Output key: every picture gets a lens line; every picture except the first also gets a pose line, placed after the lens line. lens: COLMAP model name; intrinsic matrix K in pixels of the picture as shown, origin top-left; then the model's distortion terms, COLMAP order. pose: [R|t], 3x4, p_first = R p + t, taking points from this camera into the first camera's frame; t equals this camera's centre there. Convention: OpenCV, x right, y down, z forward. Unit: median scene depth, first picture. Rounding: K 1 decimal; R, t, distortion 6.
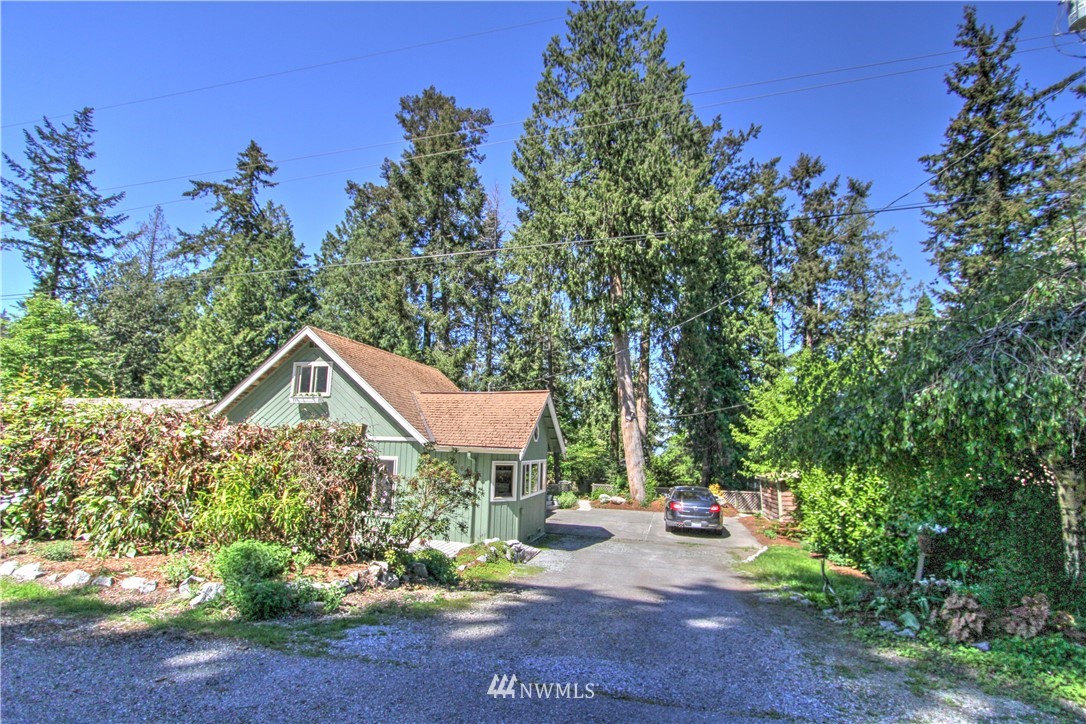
lens RADIAL K [[498.7, 0, 543.9], [0, 498.7, 381.2], [0, 0, 1]] dist [-0.016339, 0.001073]
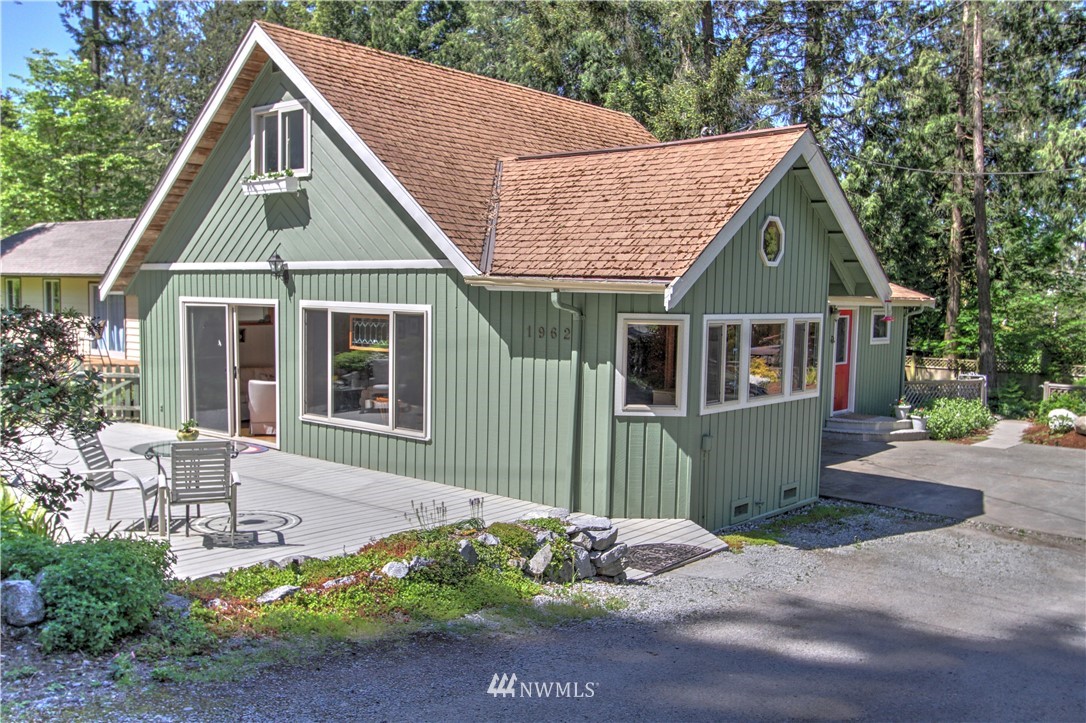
lens RADIAL K [[1012.9, 0, 543.0], [0, 1012.9, 361.5], [0, 0, 1]] dist [0.005052, -0.003527]
pose [[0.906767, 0.018795, -0.421213, 0.156482], [0.060501, 0.982868, 0.174099, 0.048059], [0.417269, -0.183351, 0.890095, 0.228435]]
